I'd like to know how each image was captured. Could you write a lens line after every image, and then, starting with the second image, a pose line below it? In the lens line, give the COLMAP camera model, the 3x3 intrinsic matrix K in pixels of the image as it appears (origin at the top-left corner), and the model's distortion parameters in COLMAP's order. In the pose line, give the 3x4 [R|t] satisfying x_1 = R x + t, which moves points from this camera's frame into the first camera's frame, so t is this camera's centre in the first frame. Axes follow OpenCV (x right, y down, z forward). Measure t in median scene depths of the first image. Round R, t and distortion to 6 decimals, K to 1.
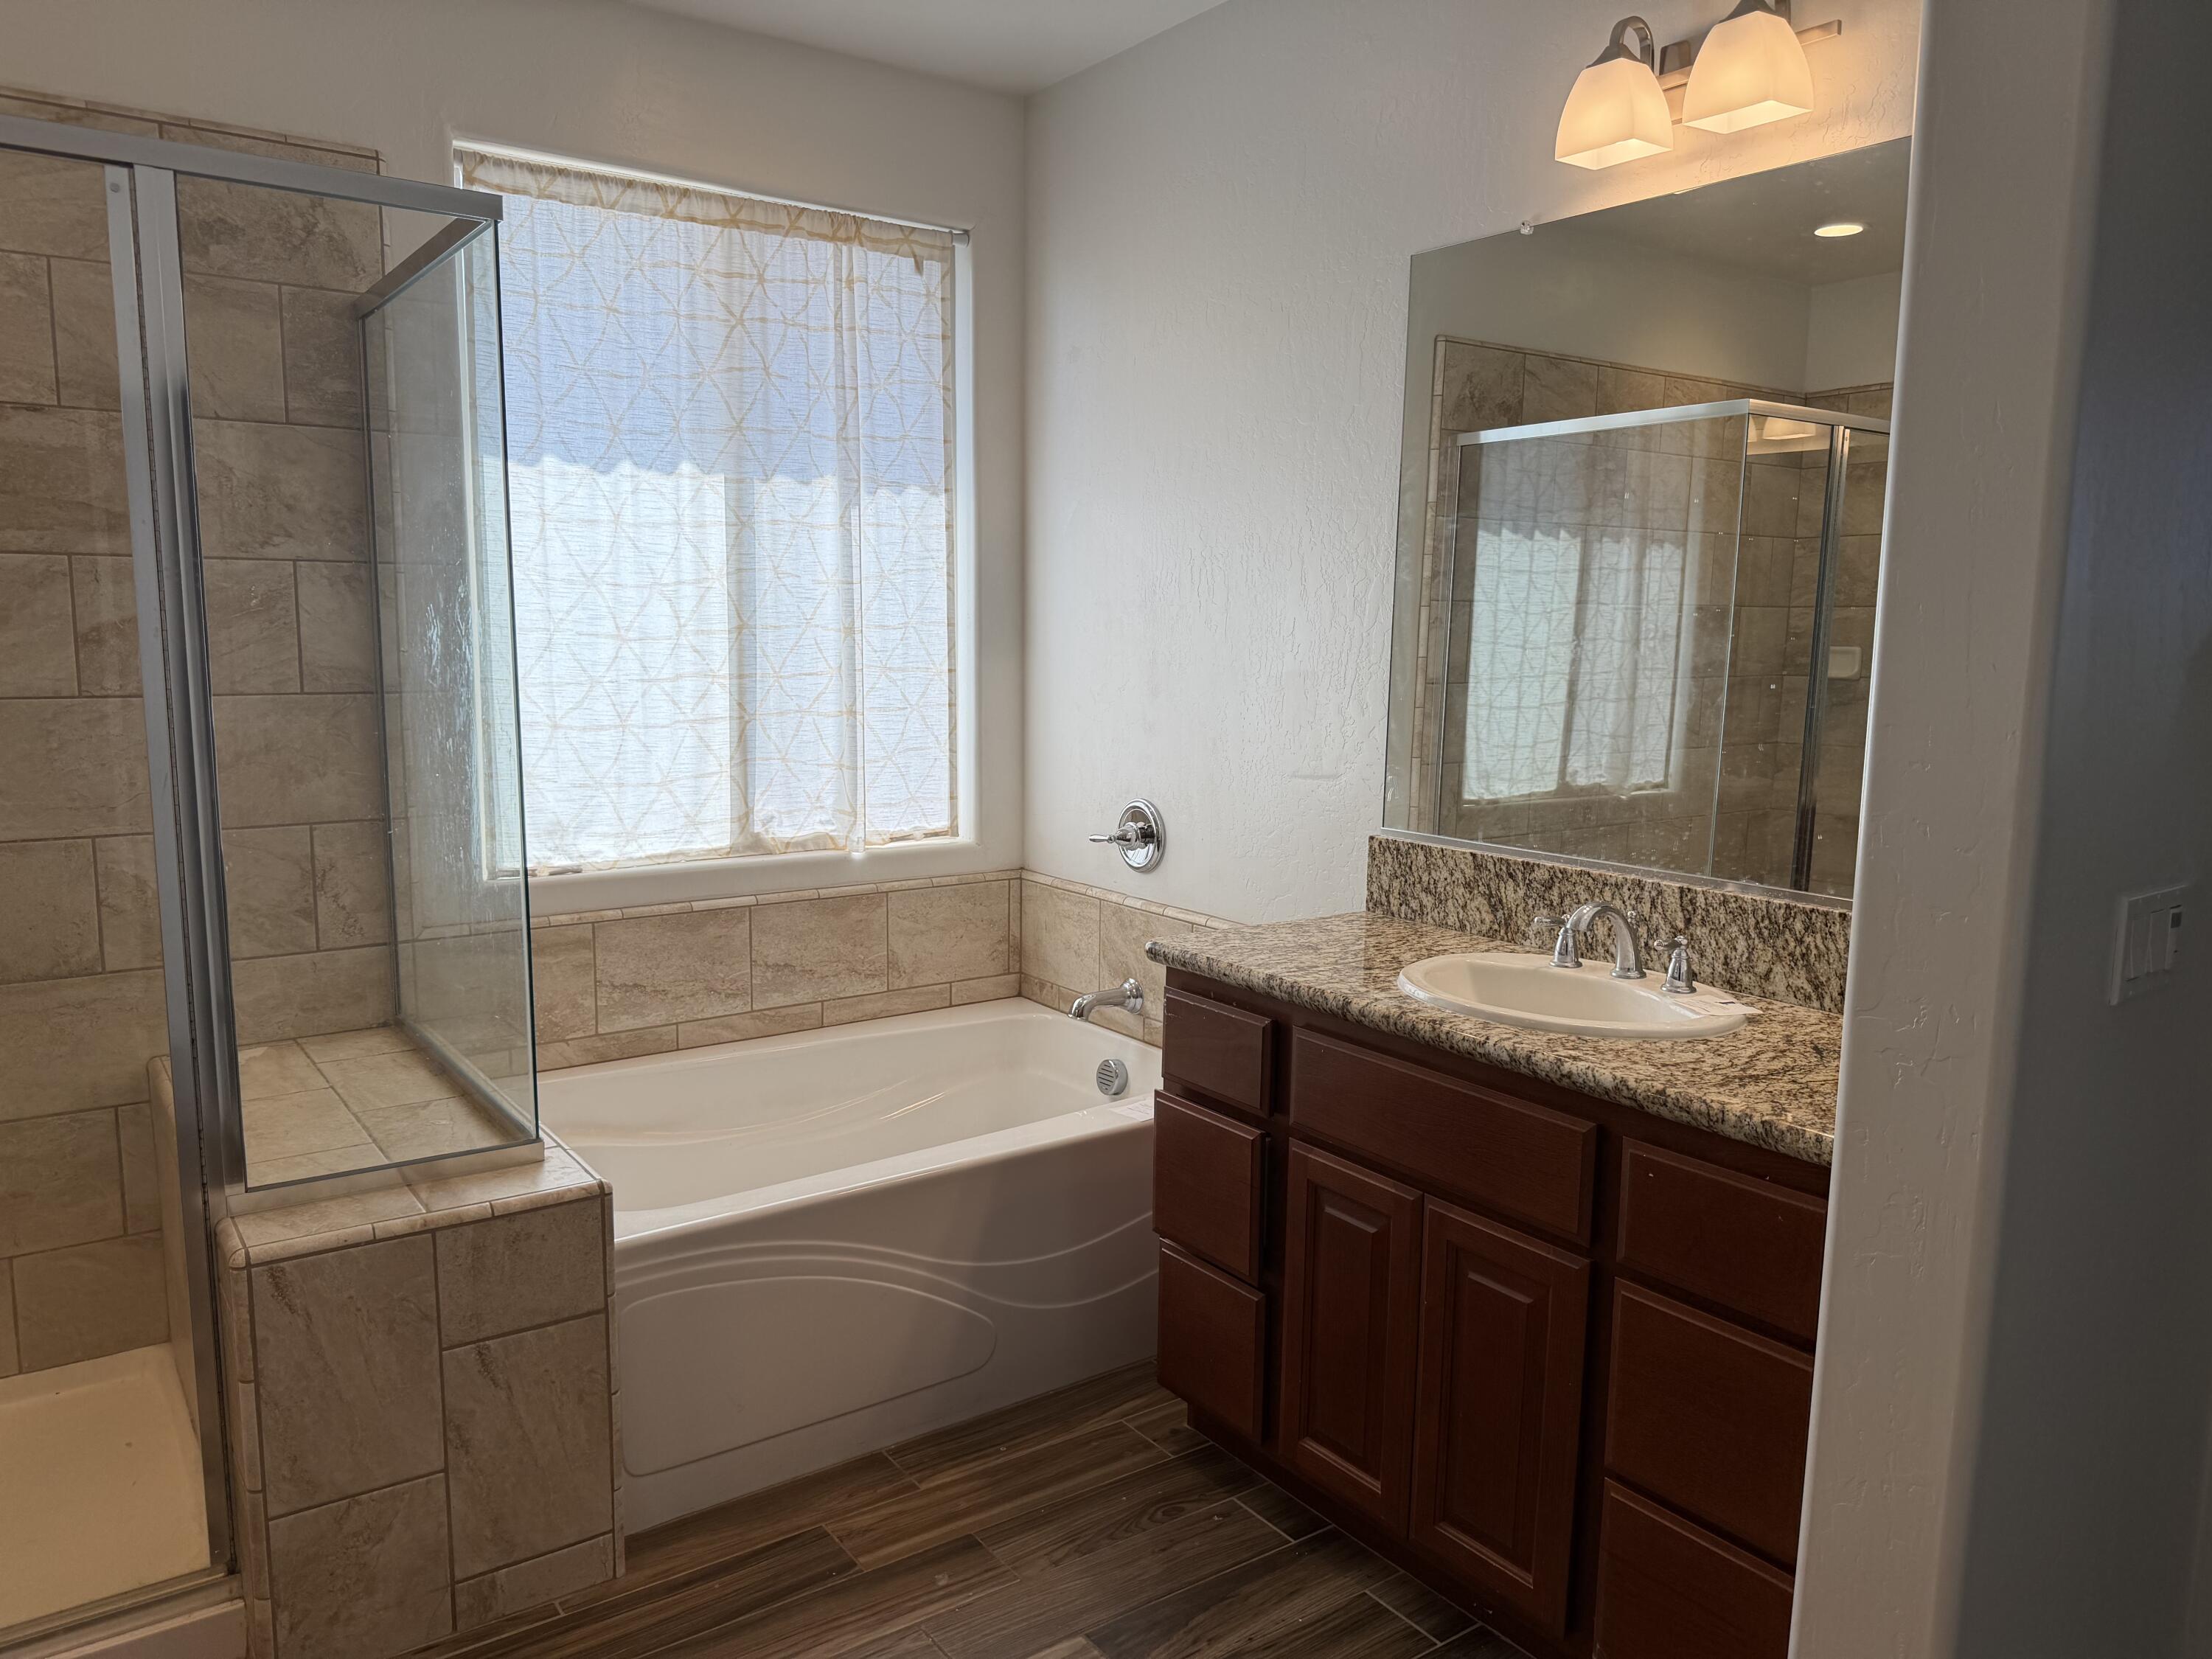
lens RADIAL K [[1574.6, 0, 1108.1], [0, 1574.6, 830.6], [0, 0, 1]] dist [0.008099, -0.011006]
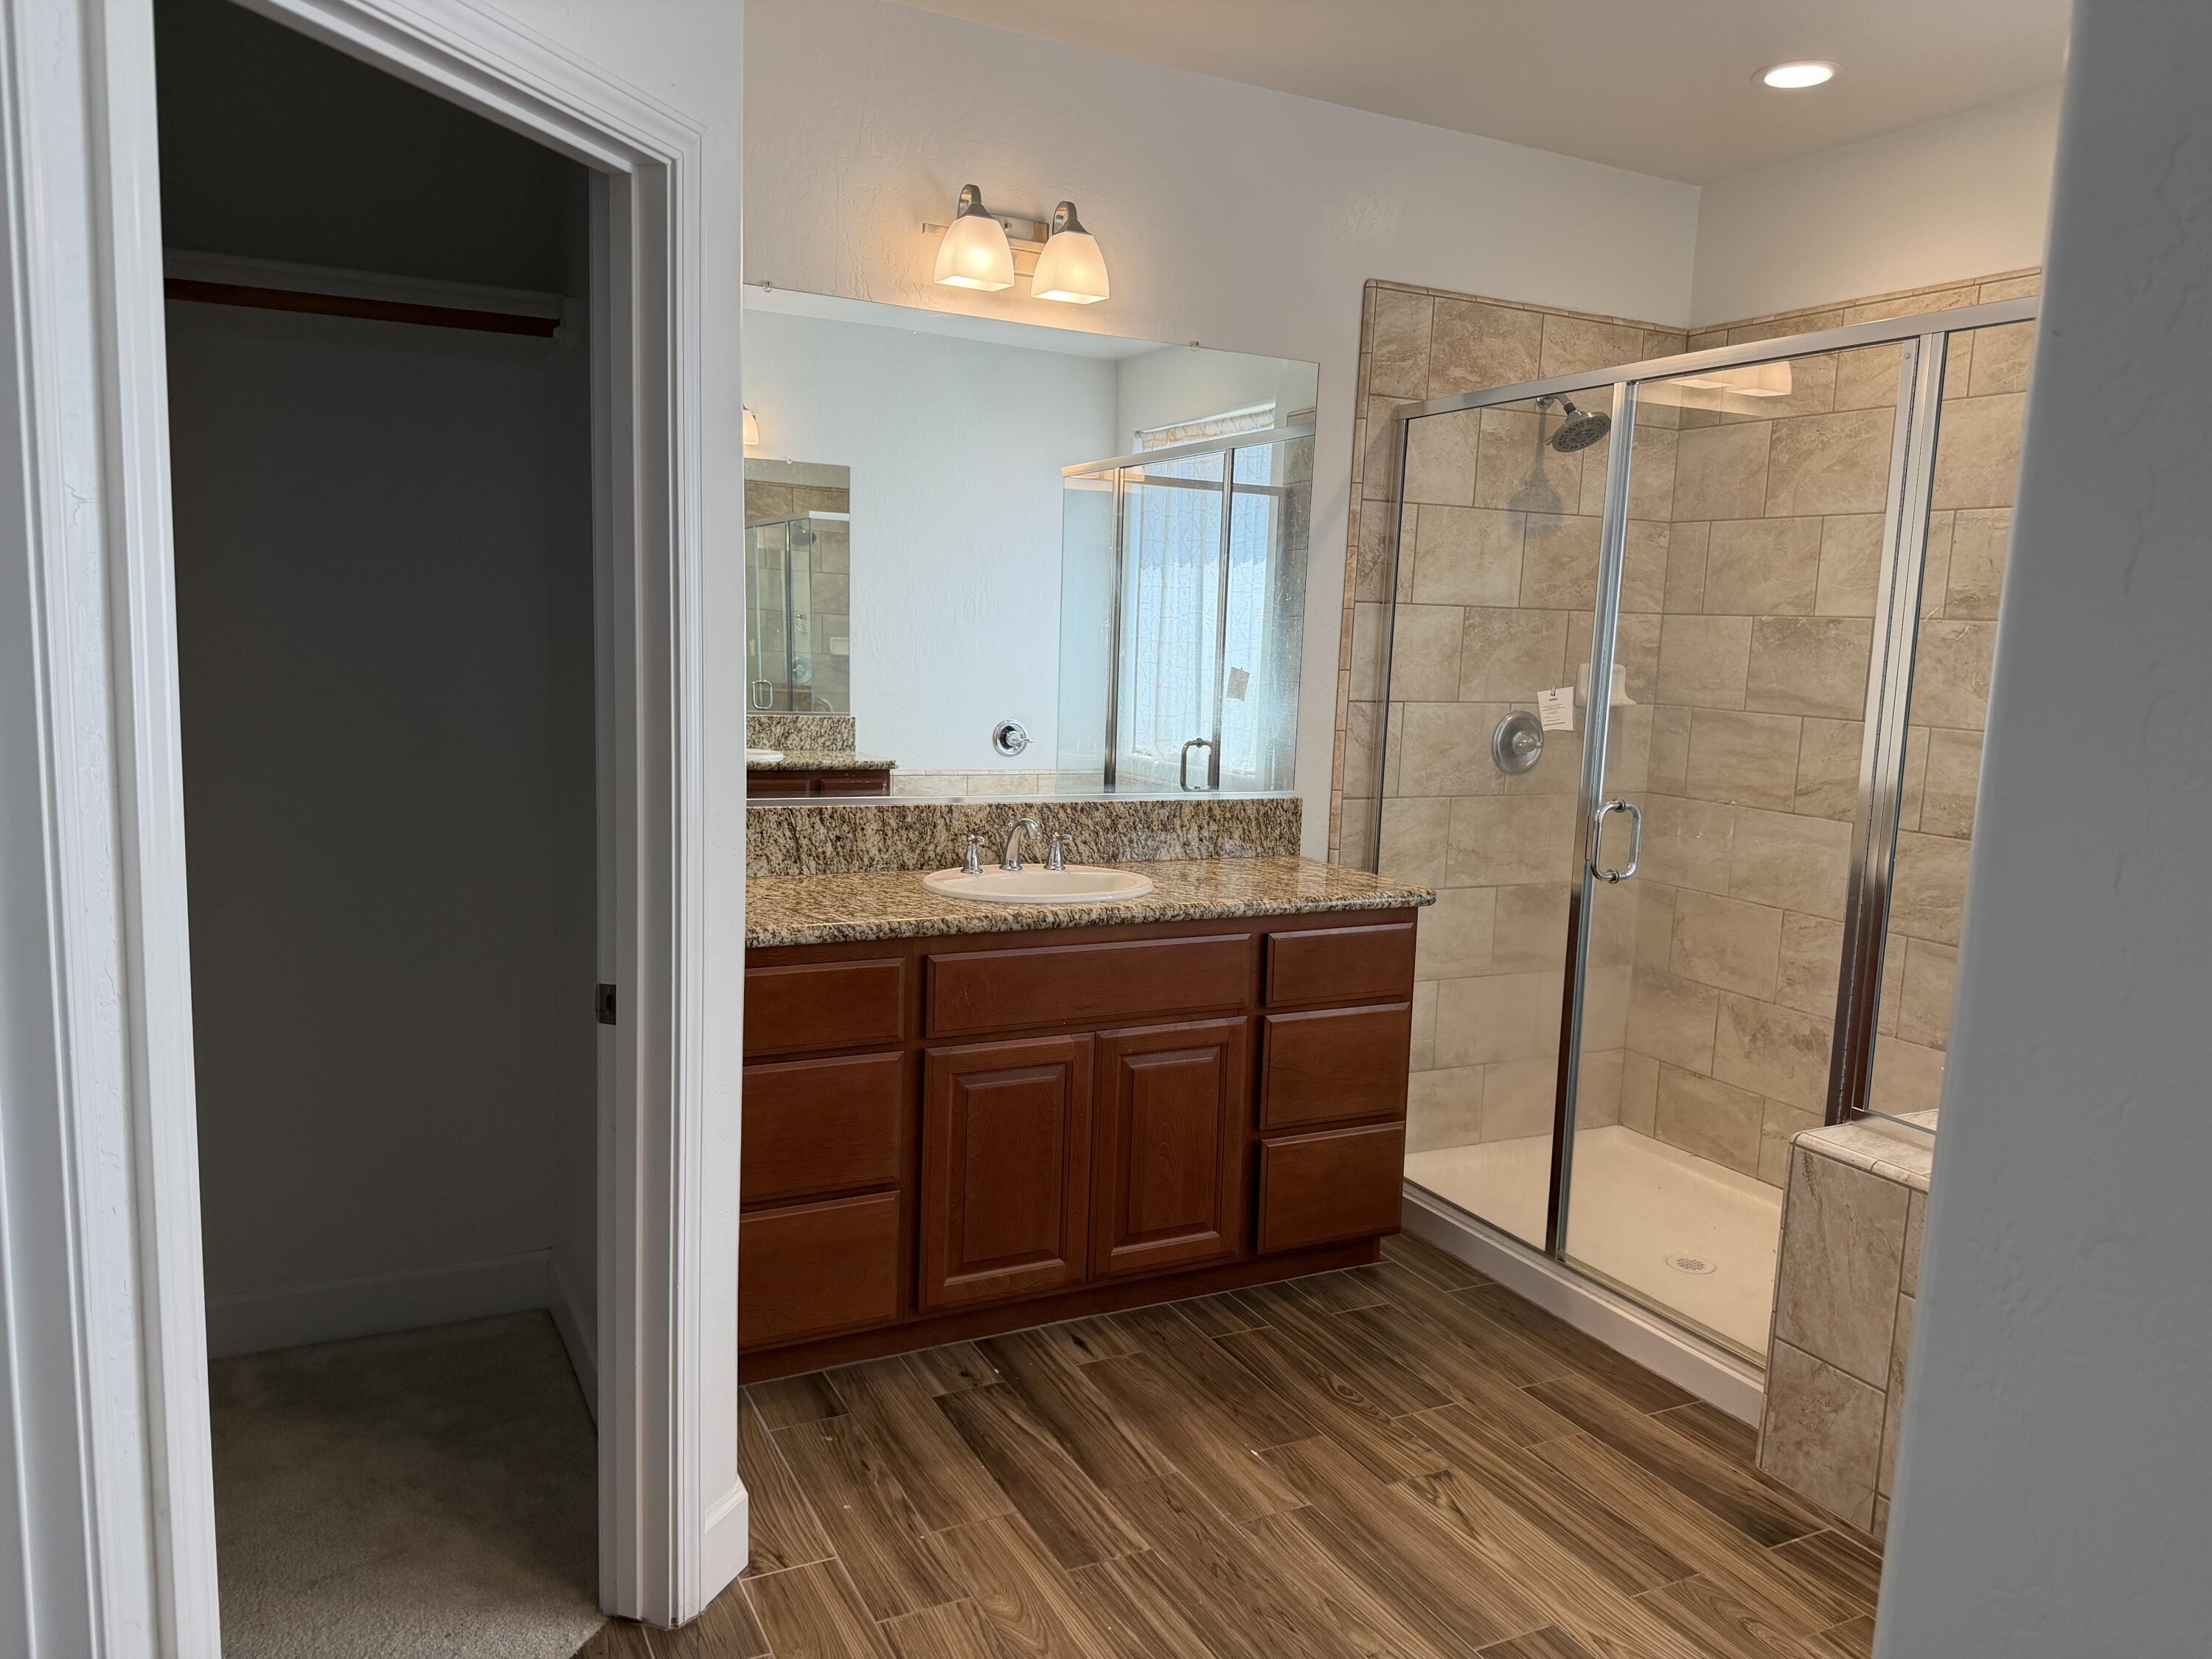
lens RADIAL K [[1574.6, 0, 1108.6], [0, 1574.6, 837.4], [0, 0, 1]] dist [0.008099, -0.011006]
pose [[-0.141654, 0.108221, -0.983983, 0.800403], [-0.176834, 0.975252, 0.132718, -0.052006], [0.973994, 0.192801, -0.119011, 0.517666]]
